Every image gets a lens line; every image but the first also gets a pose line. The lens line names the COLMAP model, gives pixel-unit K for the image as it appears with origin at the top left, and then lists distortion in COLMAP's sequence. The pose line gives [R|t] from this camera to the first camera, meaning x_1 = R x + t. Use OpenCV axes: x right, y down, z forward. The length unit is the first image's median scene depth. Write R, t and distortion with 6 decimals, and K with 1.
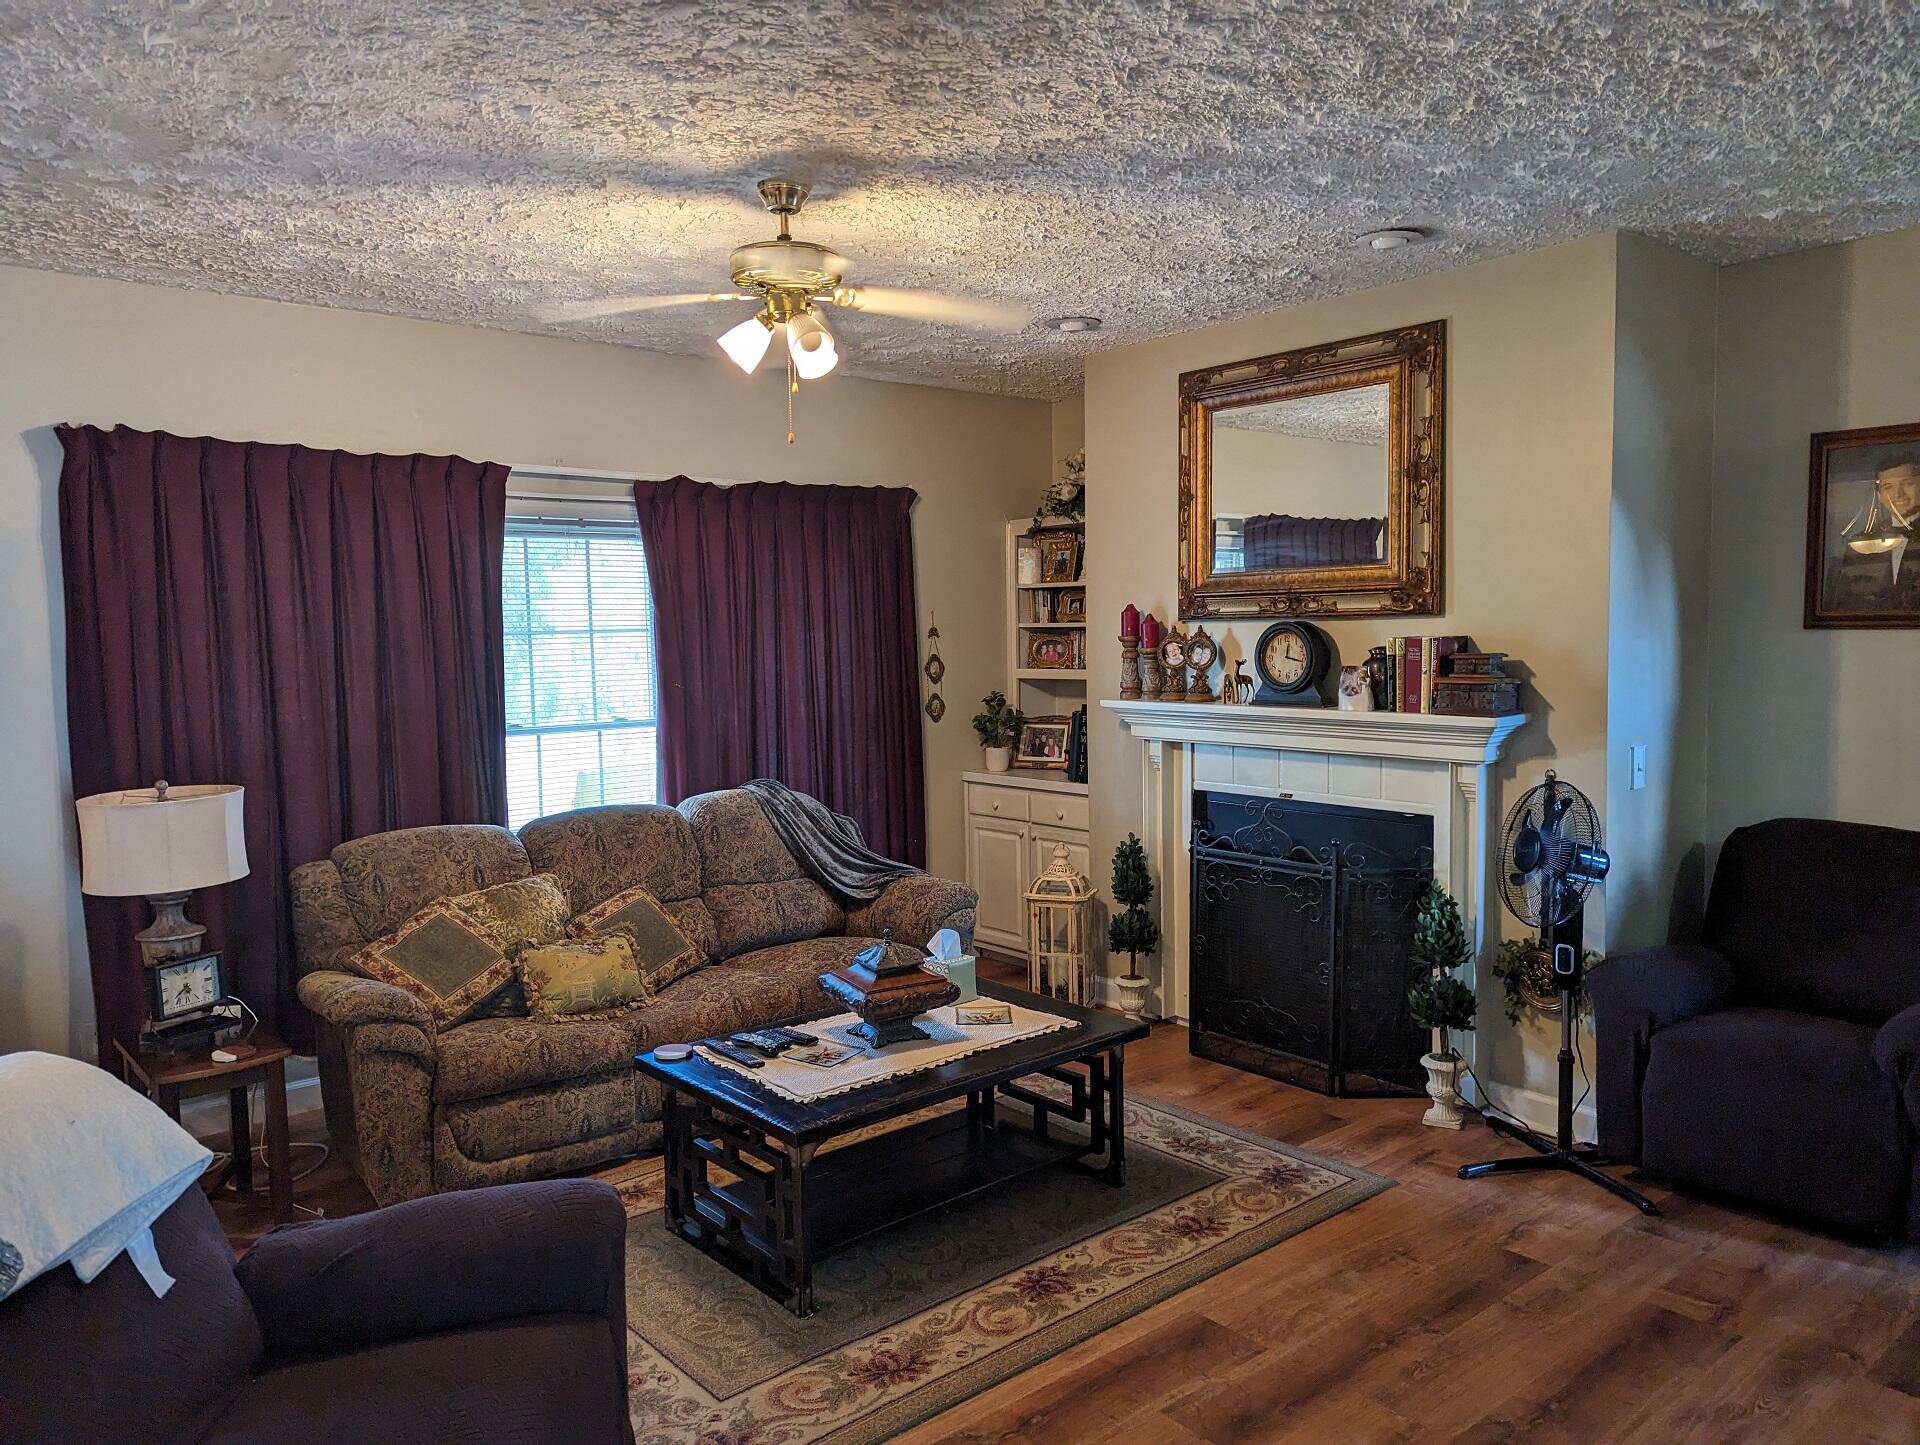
lens RADIAL K [[1325.3, 0, 960.0], [0, 1325.3, 722.5], [0, 0, 1]] dist [0.047476, -0.045437]
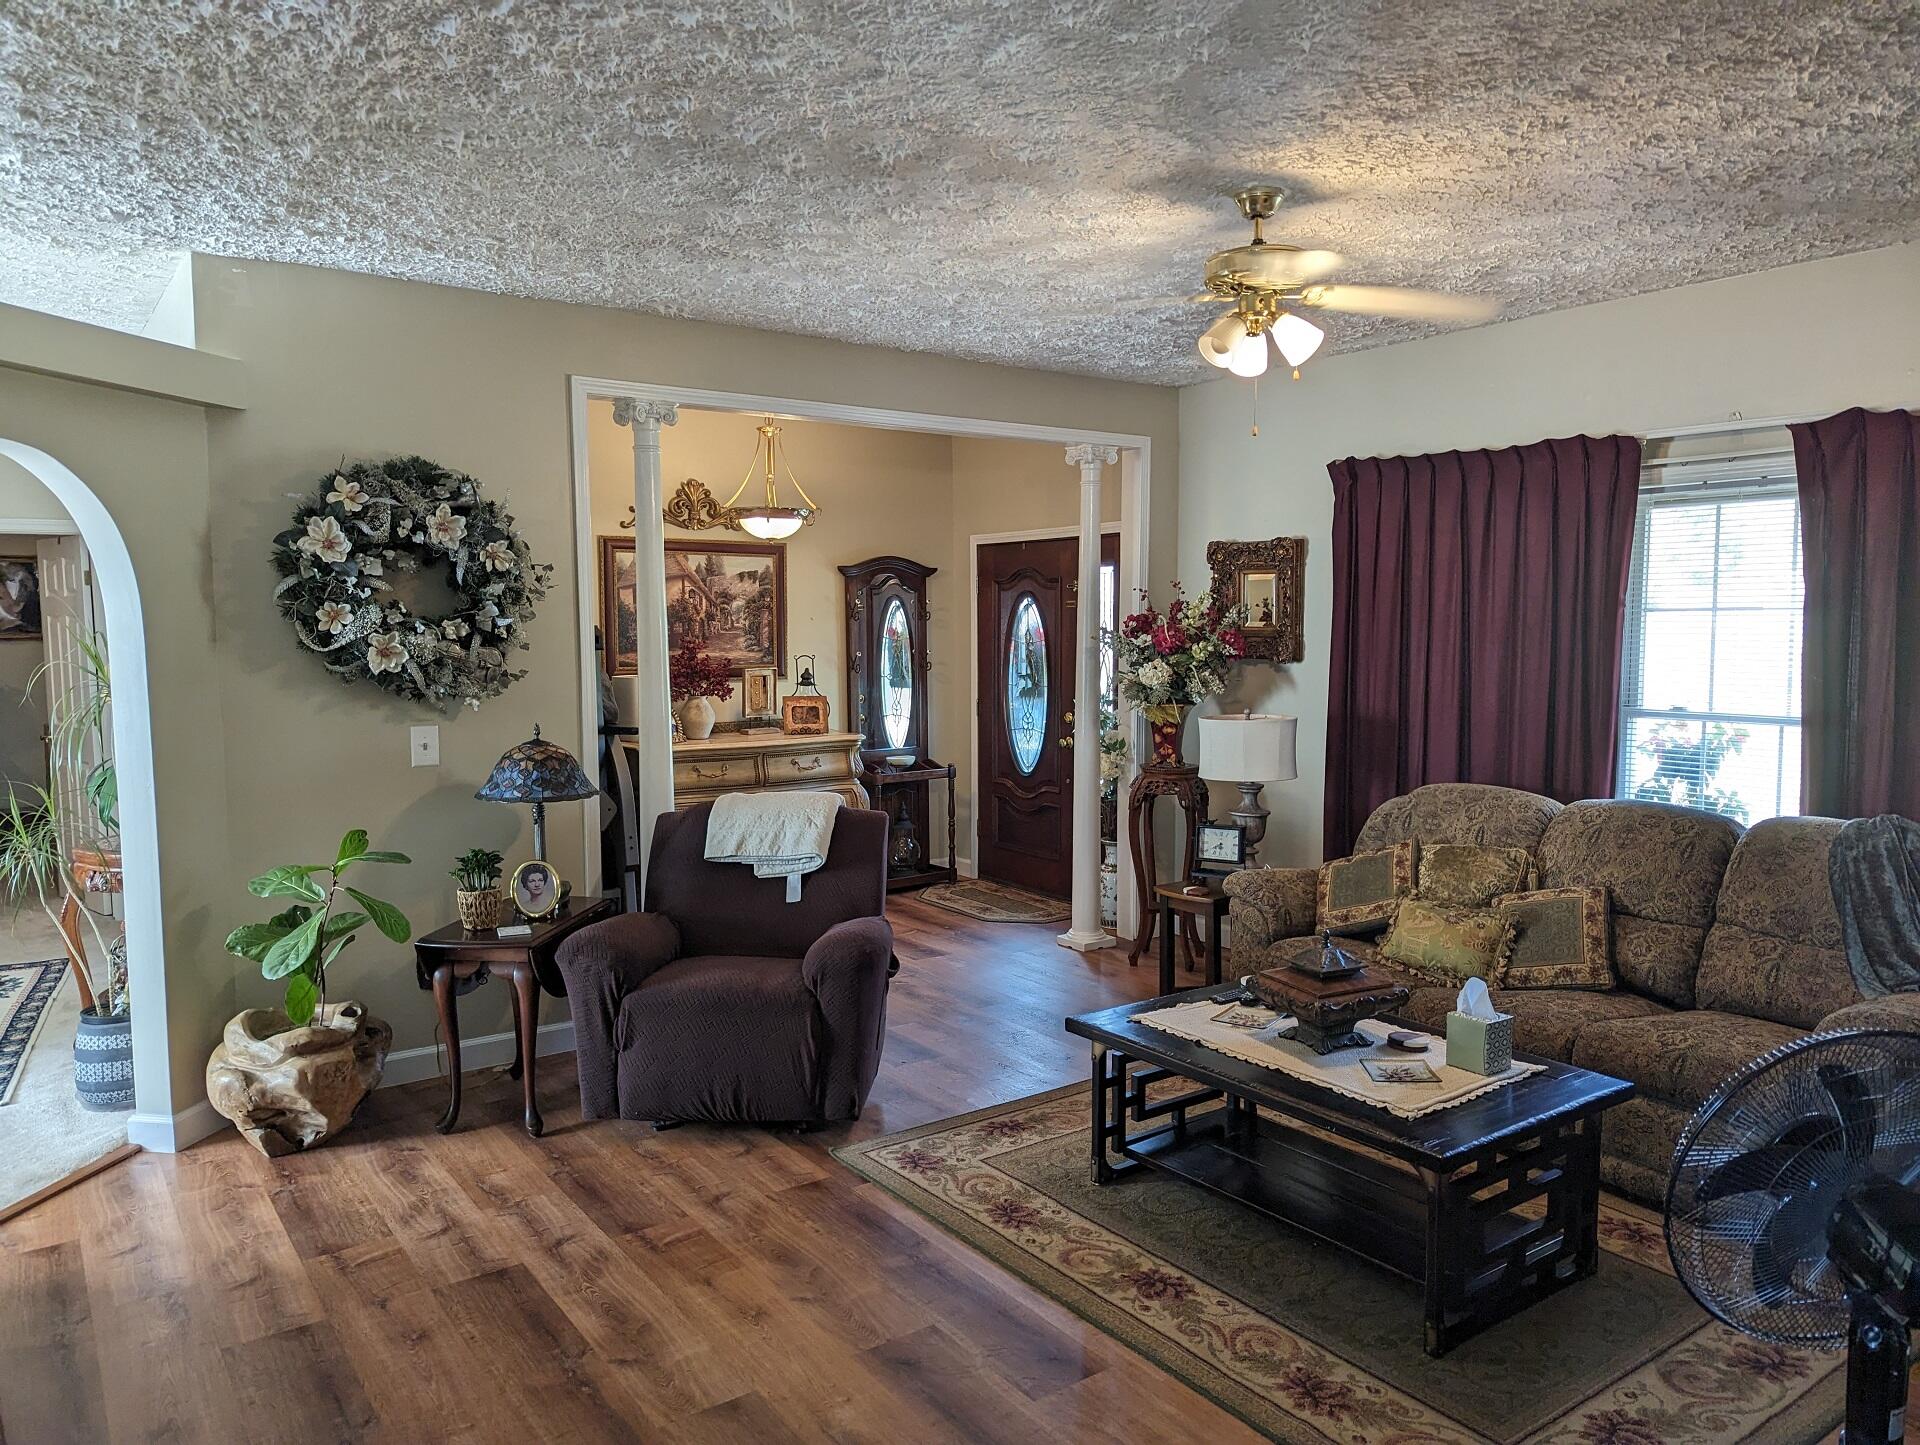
lens RADIAL K [[1325.3, 0, 960.0], [0, 1325.3, 722.5], [0, 0, 1]] dist [0.047476, -0.045437]
pose [[-0.064493, 0.097692, -0.993125, 0.844730], [-0.068921, 0.992384, 0.102095, -0.065703], [0.995535, 0.075031, -0.057269, 0.741197]]
